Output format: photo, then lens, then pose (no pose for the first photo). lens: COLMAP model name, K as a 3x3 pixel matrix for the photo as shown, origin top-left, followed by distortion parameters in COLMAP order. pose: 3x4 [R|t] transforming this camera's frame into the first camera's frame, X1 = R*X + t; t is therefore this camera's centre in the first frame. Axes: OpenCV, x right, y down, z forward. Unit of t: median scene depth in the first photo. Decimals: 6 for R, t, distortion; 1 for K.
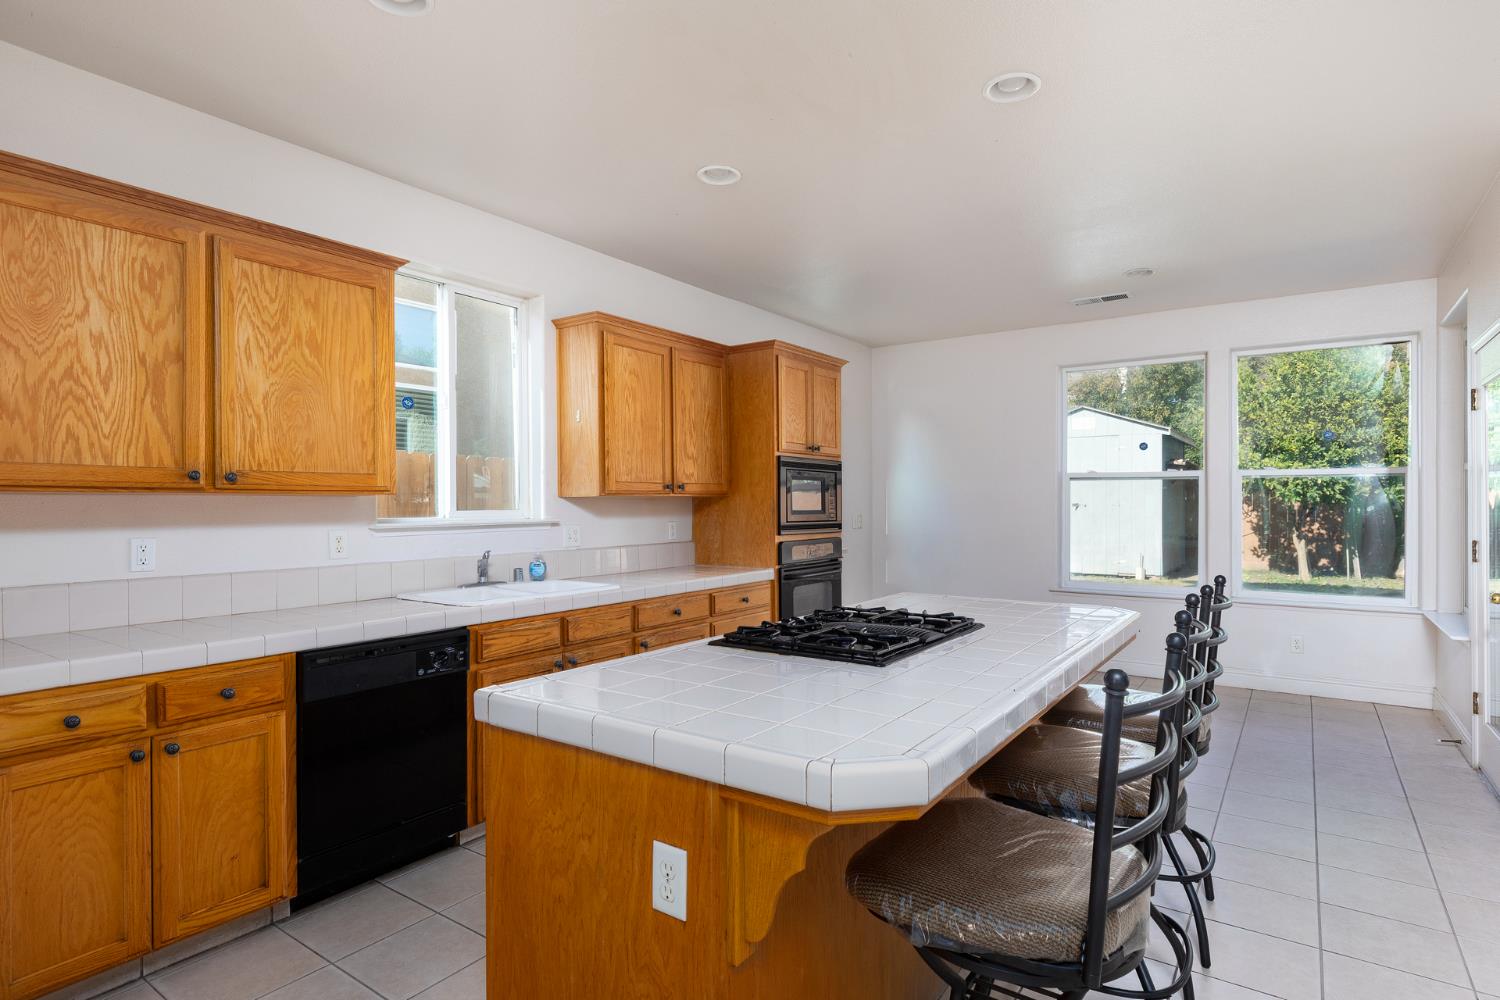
lens RADIAL K [[773.0, 0, 750.0], [0, 773.0, 500.0], [0, 0, 1]] dist [-0.000305, -0.000407]
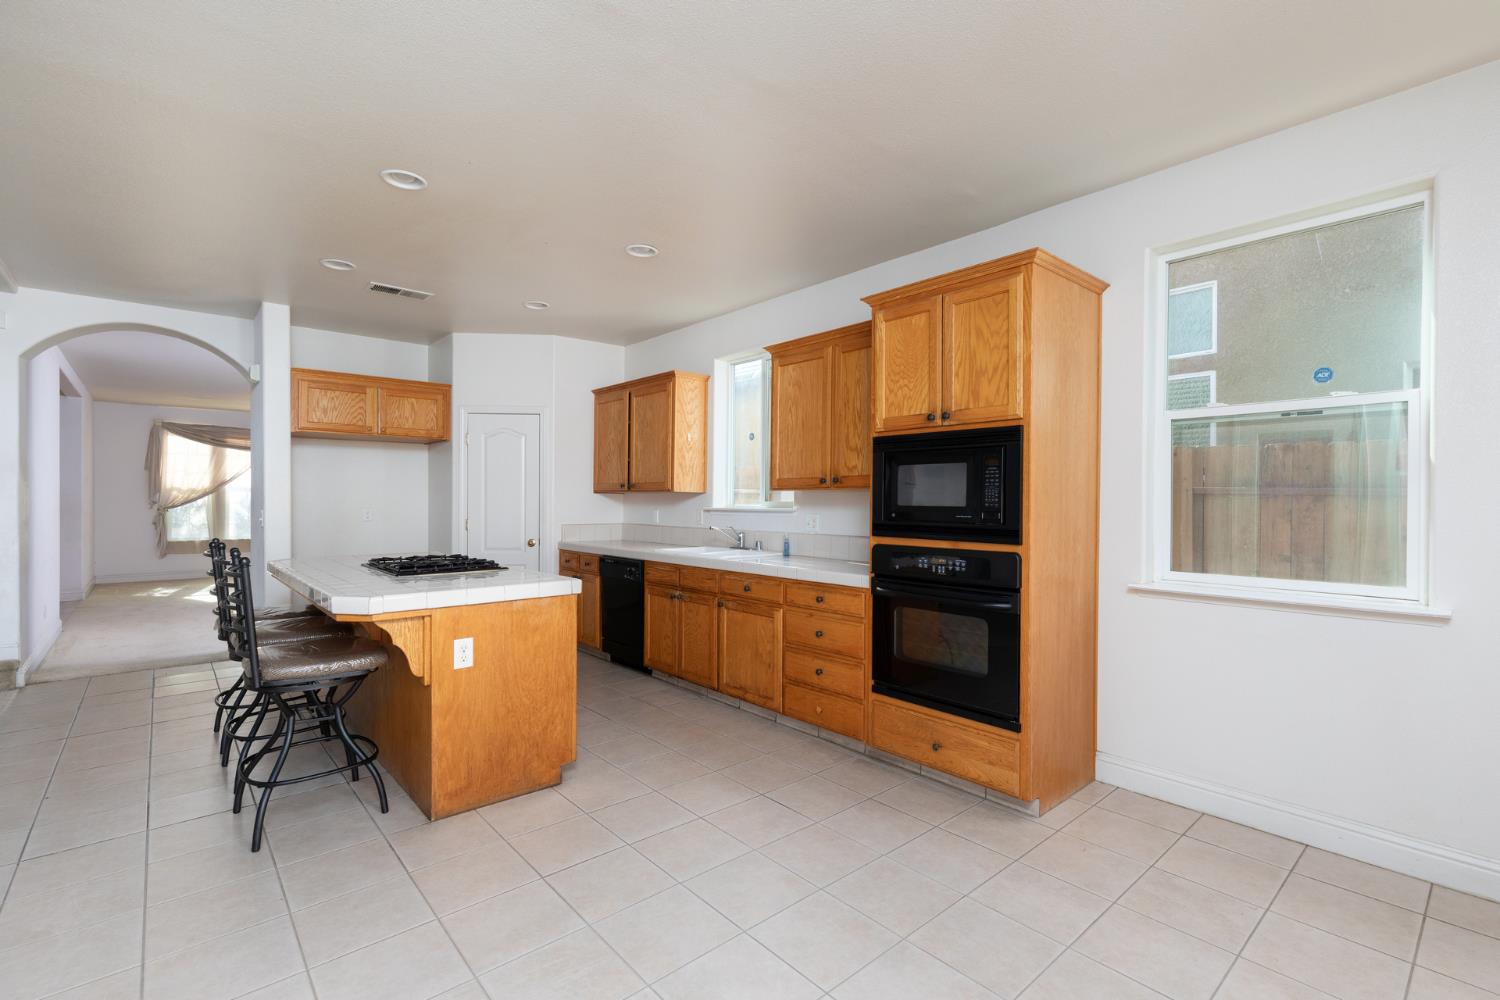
lens RADIAL K [[673.9, 0, 760.1], [0, 673.9, 503.7], [0, 0, 1]] dist [0.003208, 0.000031]
pose [[-0.223718, 0.006445, -0.974633, 0.967913], [-0.000128, 0.999978, 0.006642, 0.009698], [0.974654, 0.001611, -0.223712, 1.340905]]
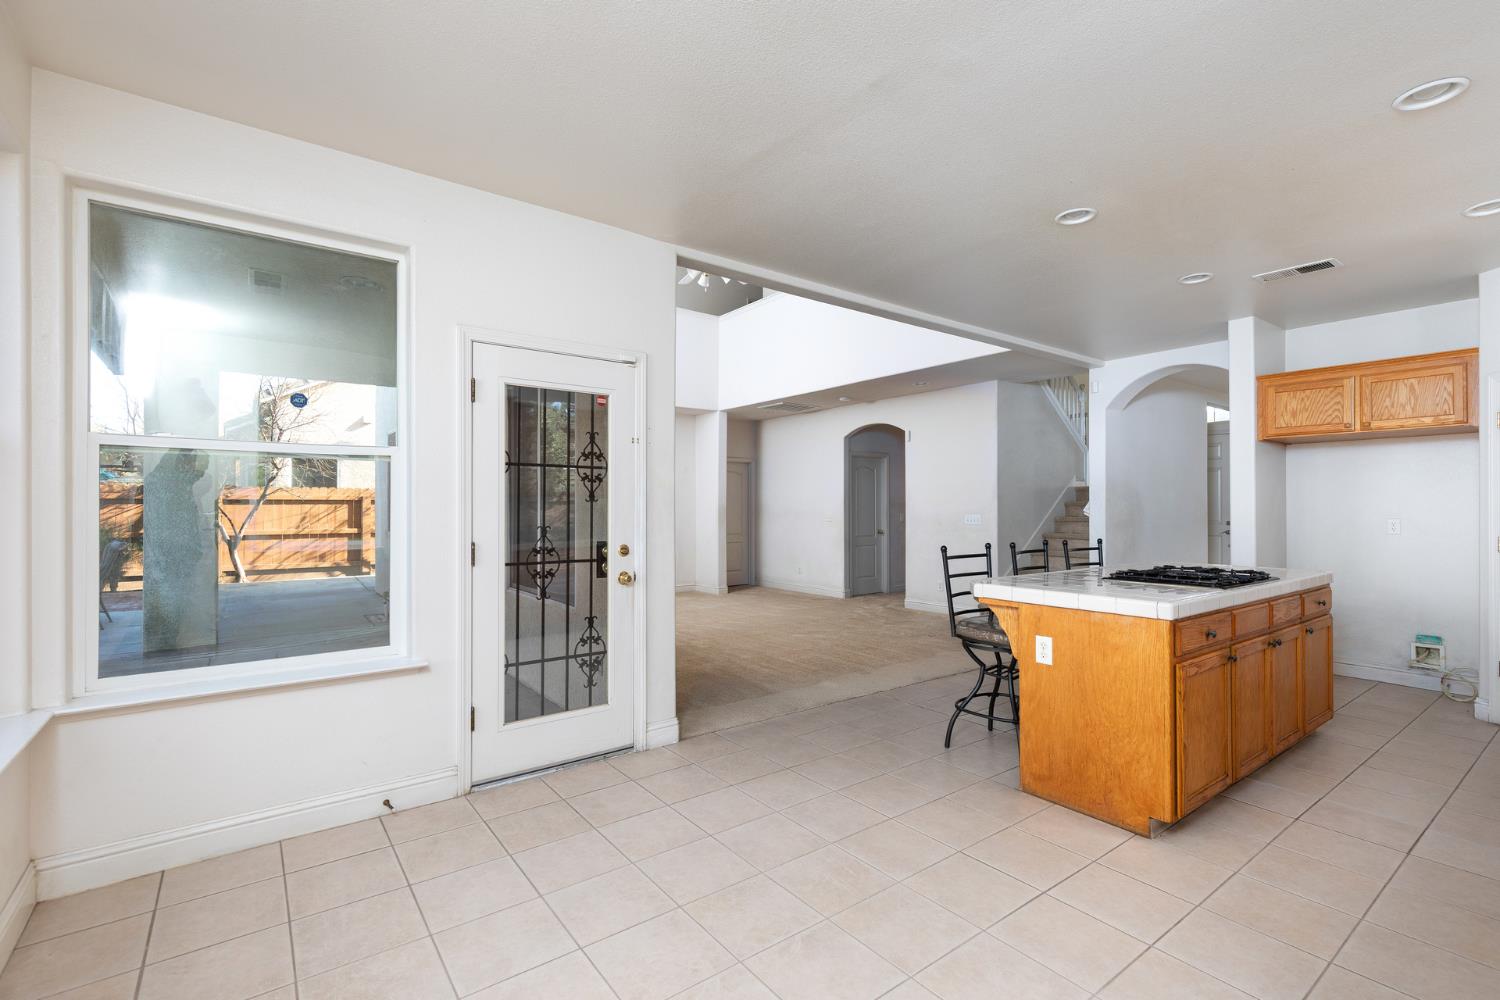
lens RADIAL K [[673.9, 0, 760.1], [0, 673.9, 503.7], [0, 0, 1]] dist [0.003208, 0.000031]
pose [[-0.954326, 0.000084, 0.298767, 0.384905], [-0.001759, 0.999981, -0.005898, 0.011810], [-0.298762, -0.006155, -0.954308, 1.727780]]
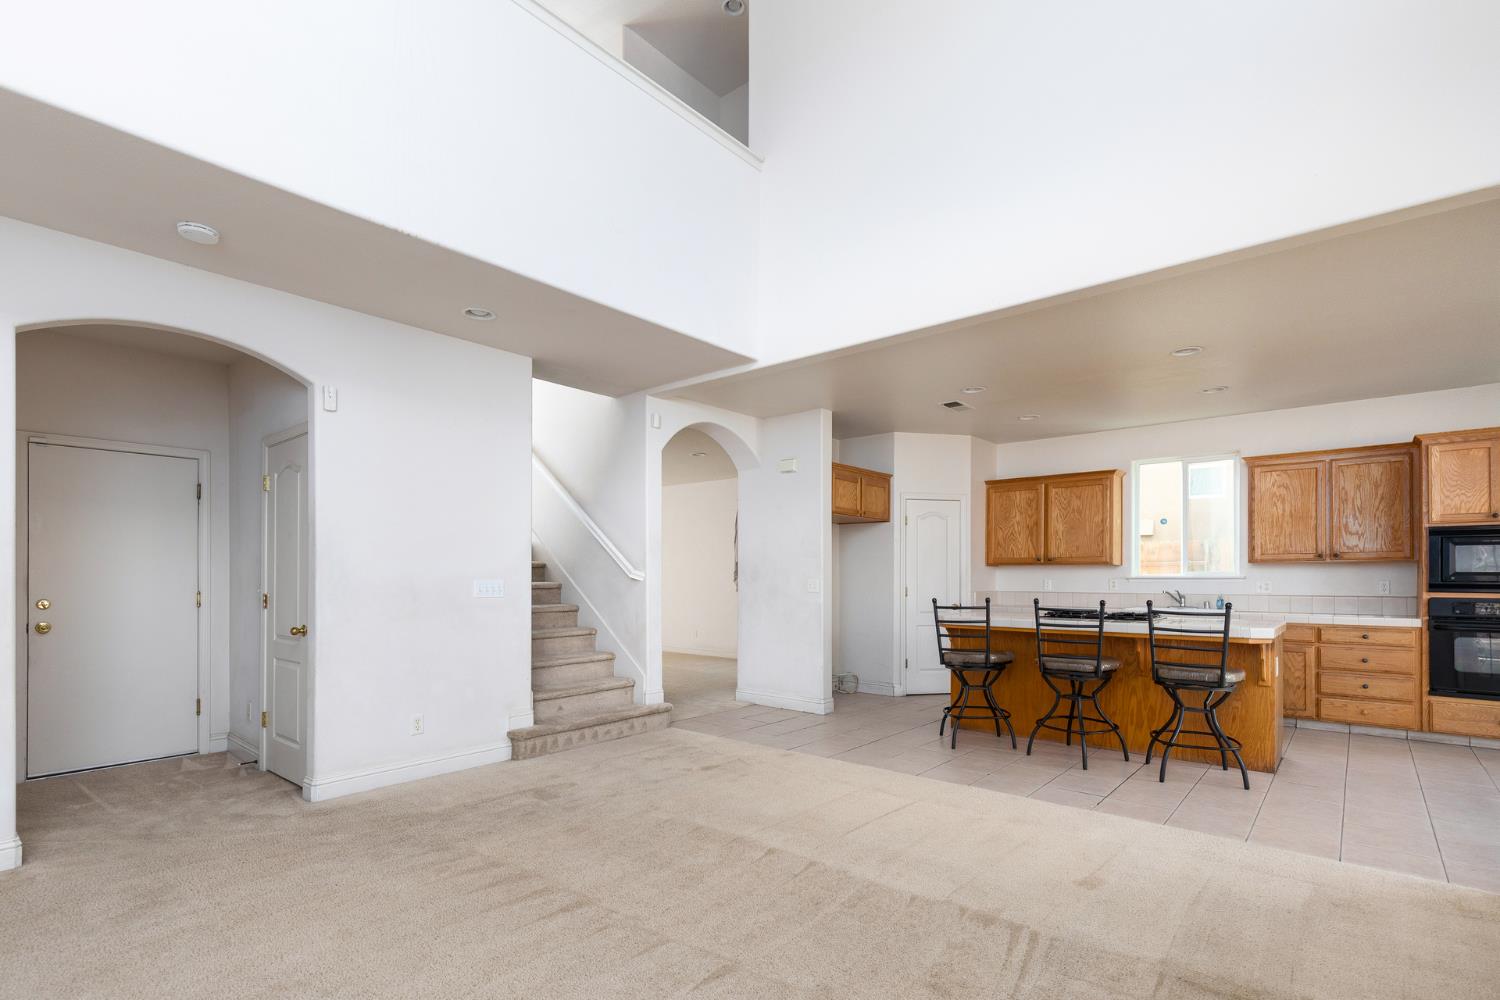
lens RADIAL K [[704.7, 0, 757.0], [0, 704.7, 577.0], [0, 0, 1]] dist [-0.001279, 0.000002]
pose [[-0.087572, 0.001995, -0.996156, 1.598807], [0.002506, 0.999995, 0.001783, 0.022362], [0.996155, -0.002340, -0.087576, 0.048340]]
